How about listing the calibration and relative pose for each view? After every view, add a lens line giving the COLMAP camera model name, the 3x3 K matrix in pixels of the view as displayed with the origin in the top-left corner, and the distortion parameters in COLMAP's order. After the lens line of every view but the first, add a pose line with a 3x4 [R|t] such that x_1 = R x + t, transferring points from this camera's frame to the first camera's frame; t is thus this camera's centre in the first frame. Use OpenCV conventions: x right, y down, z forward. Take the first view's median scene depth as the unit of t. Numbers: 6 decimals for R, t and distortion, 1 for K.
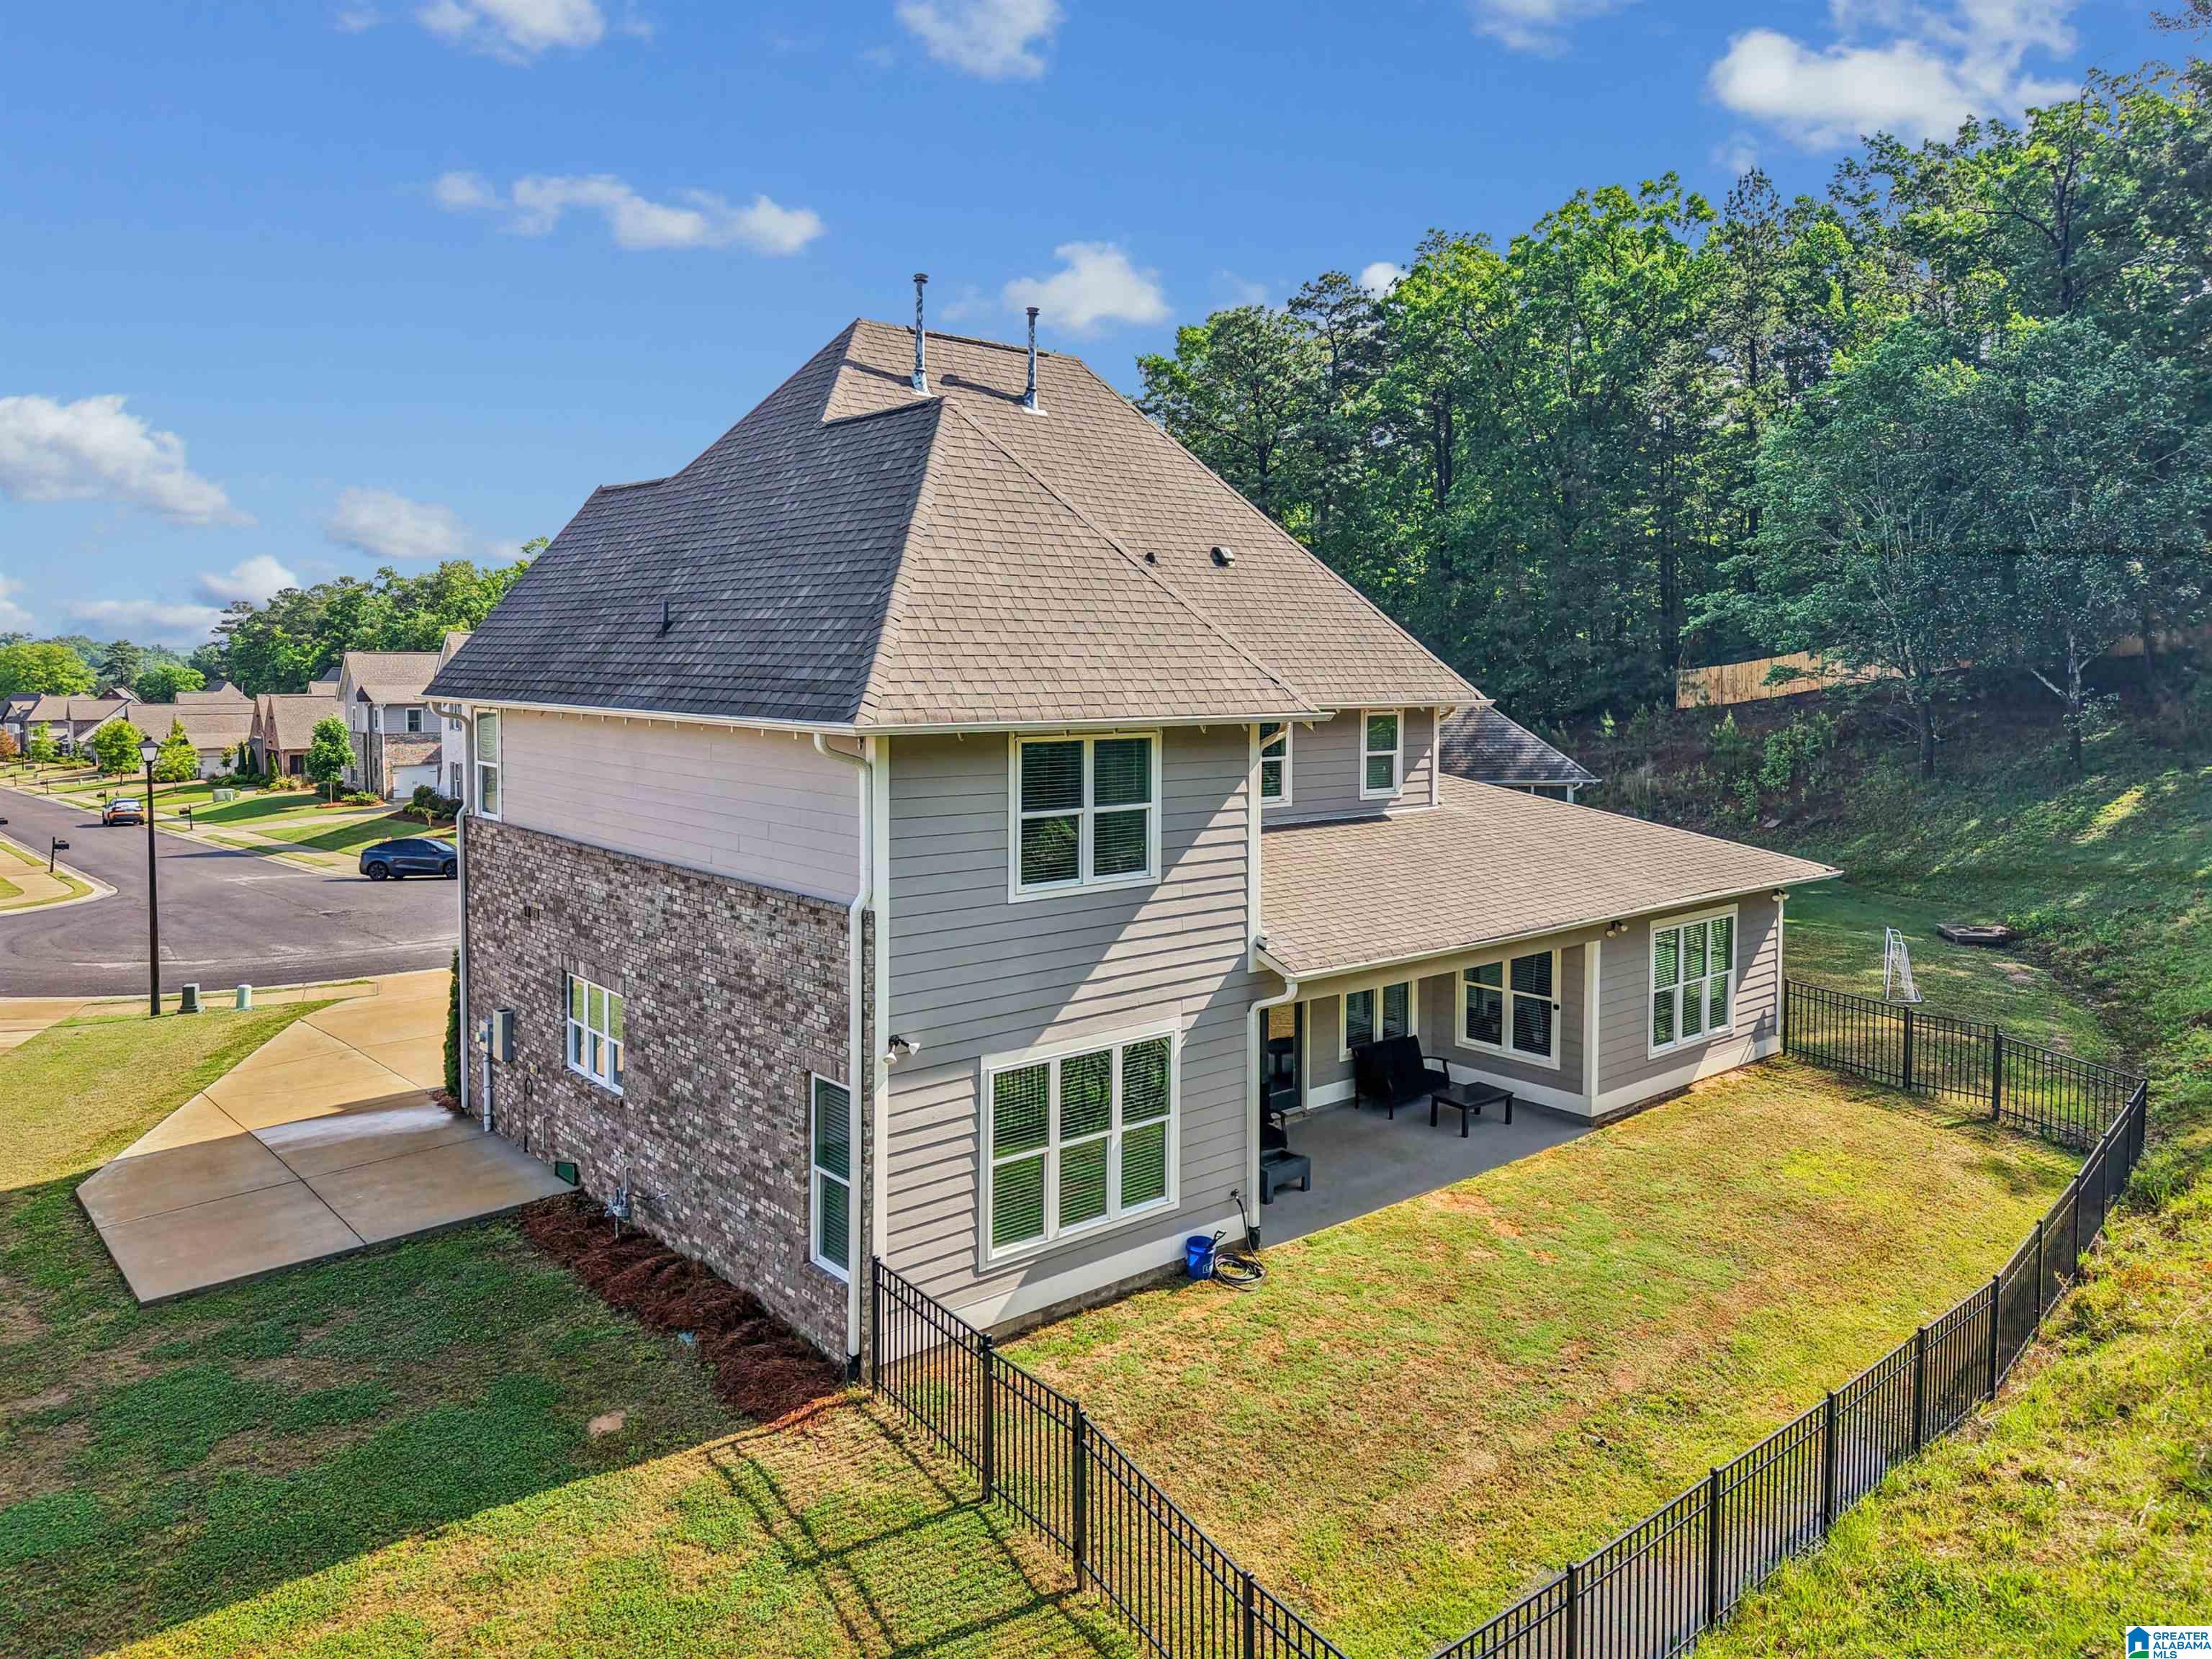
lens RADIAL K [[1540.2, 0, 1106.0], [0, 1540.2, 829.5], [0, 0, 1]] dist [0.080918, 0.000007]
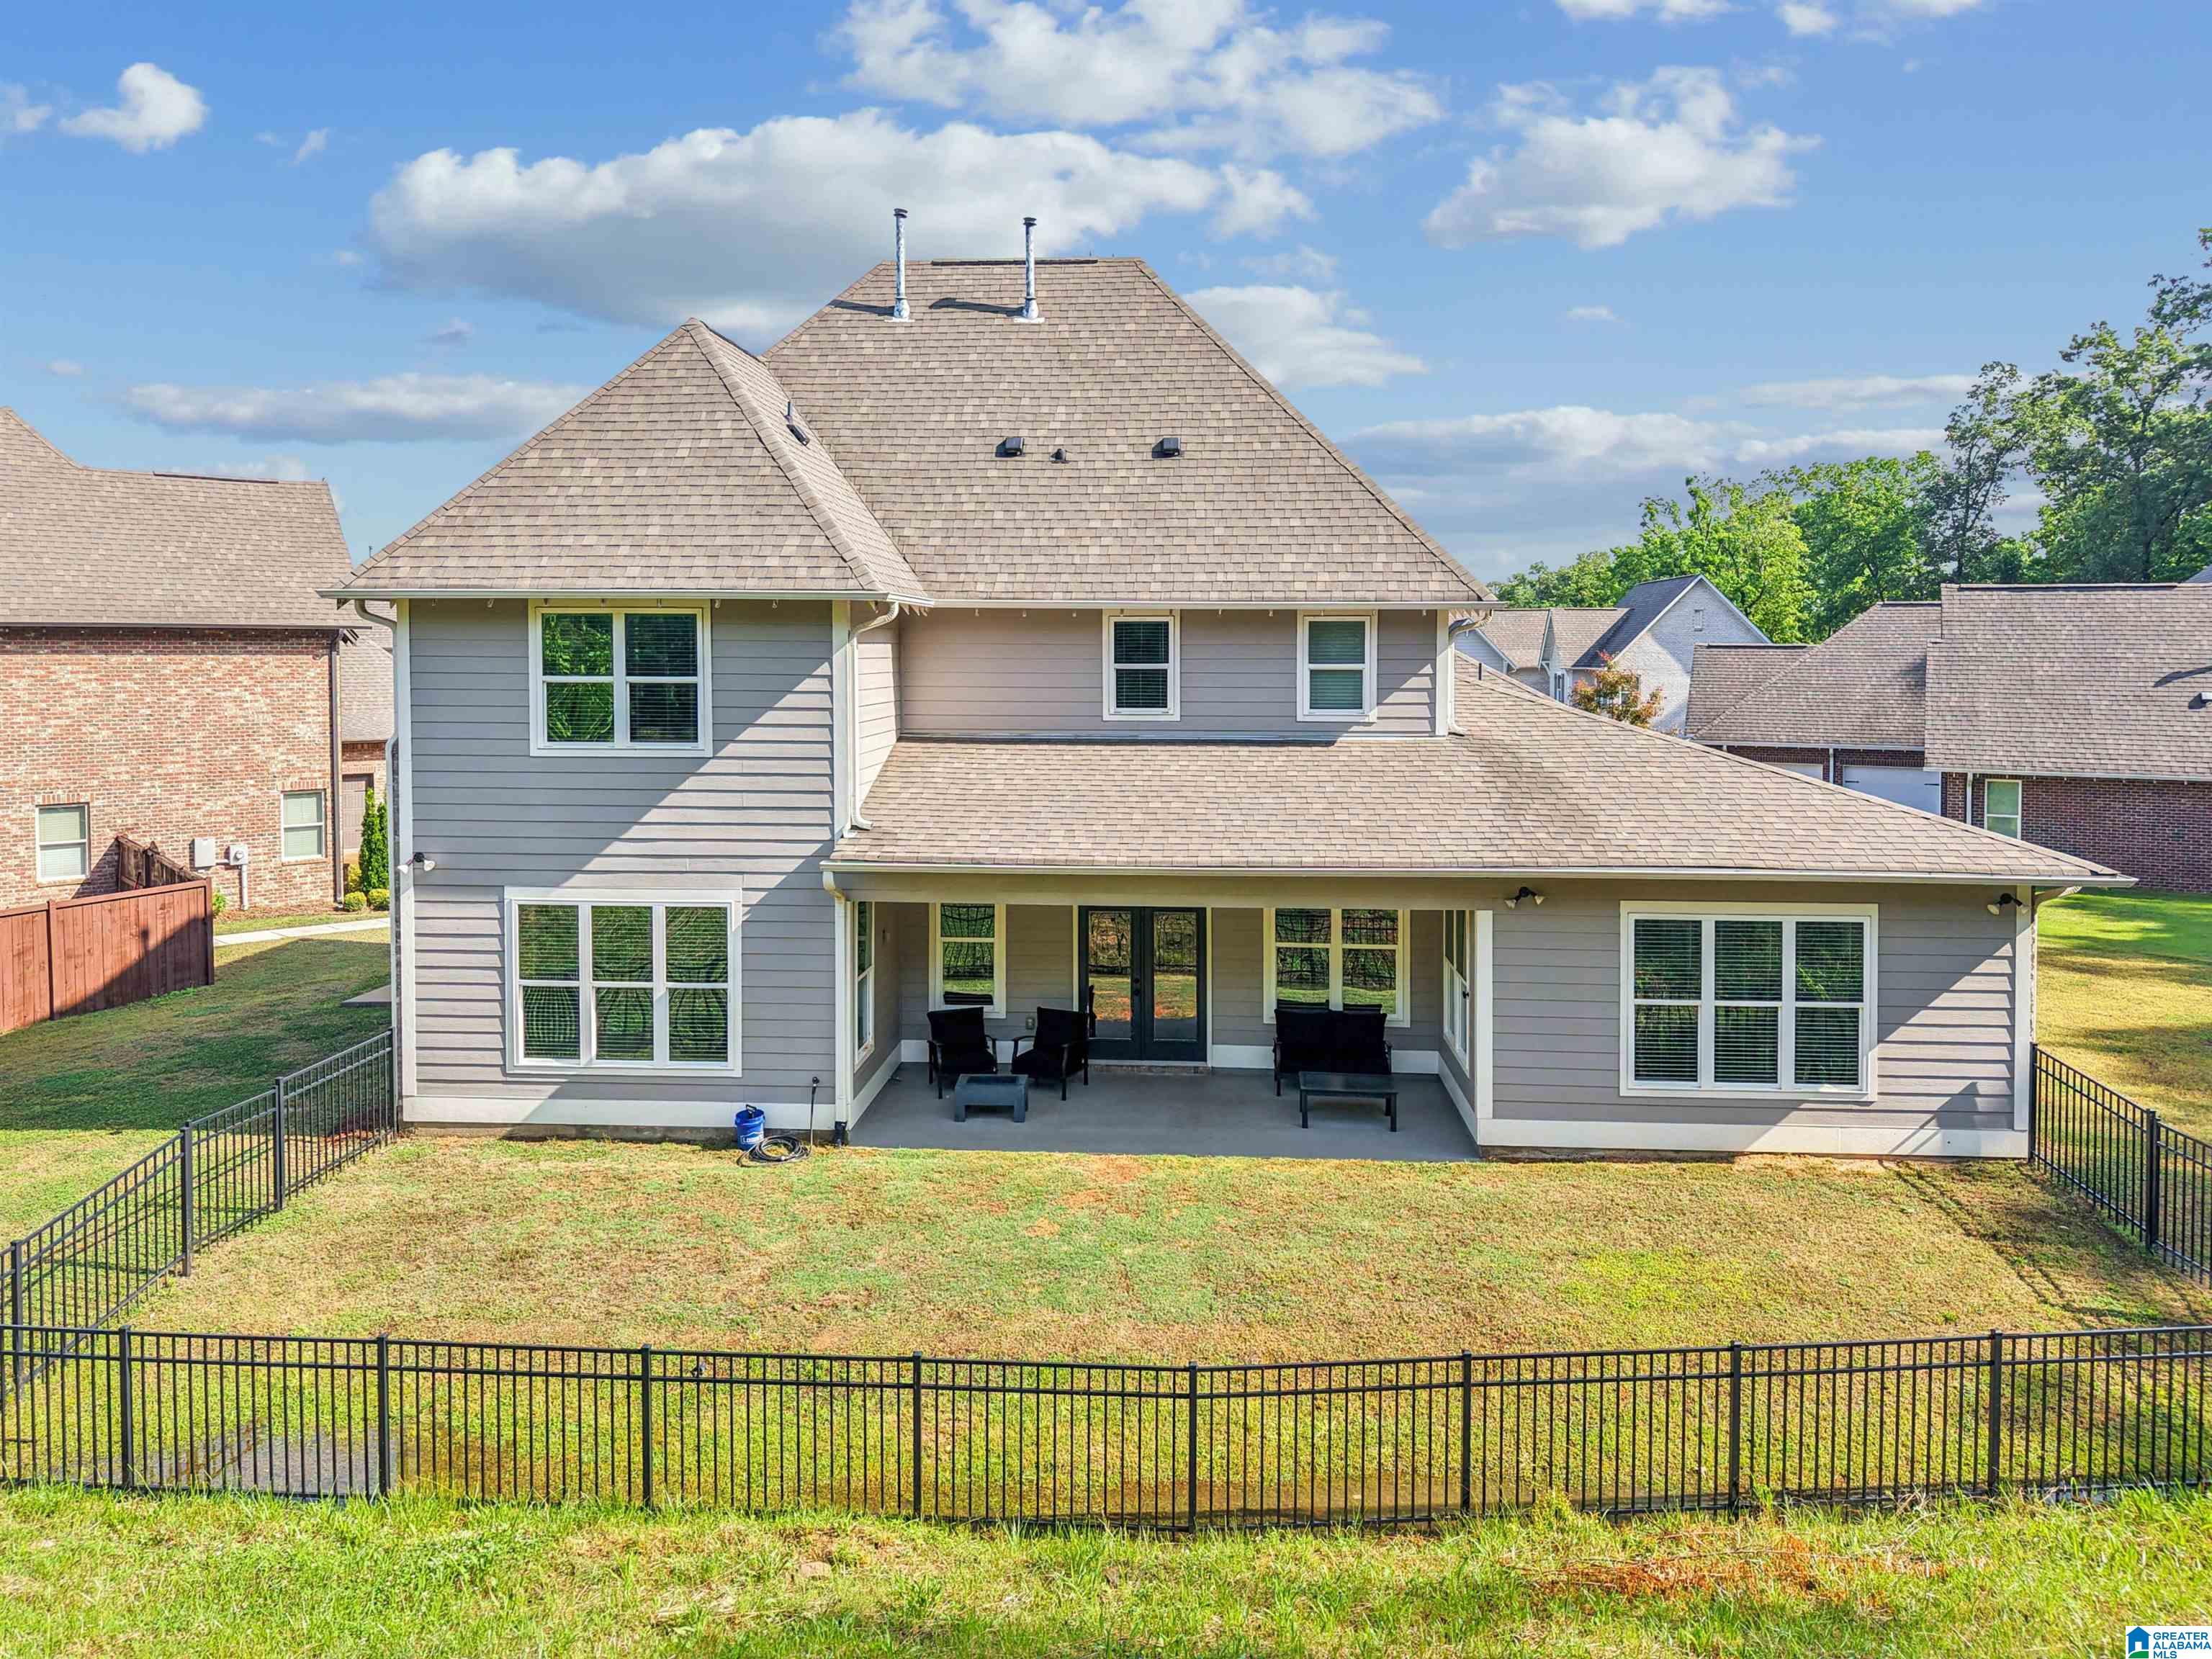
lens RADIAL K [[1504.5, 0, 1114.8], [0, 1504.5, 829.2], [0, 0, 1]] dist [0.014997, -0.000206]
pose [[0.703603, 0.080094, -0.706065, 0.948973], [-0.078215, 0.996319, 0.035077, 0.026812], [0.706275, 0.030544, 0.707278, 0.480480]]
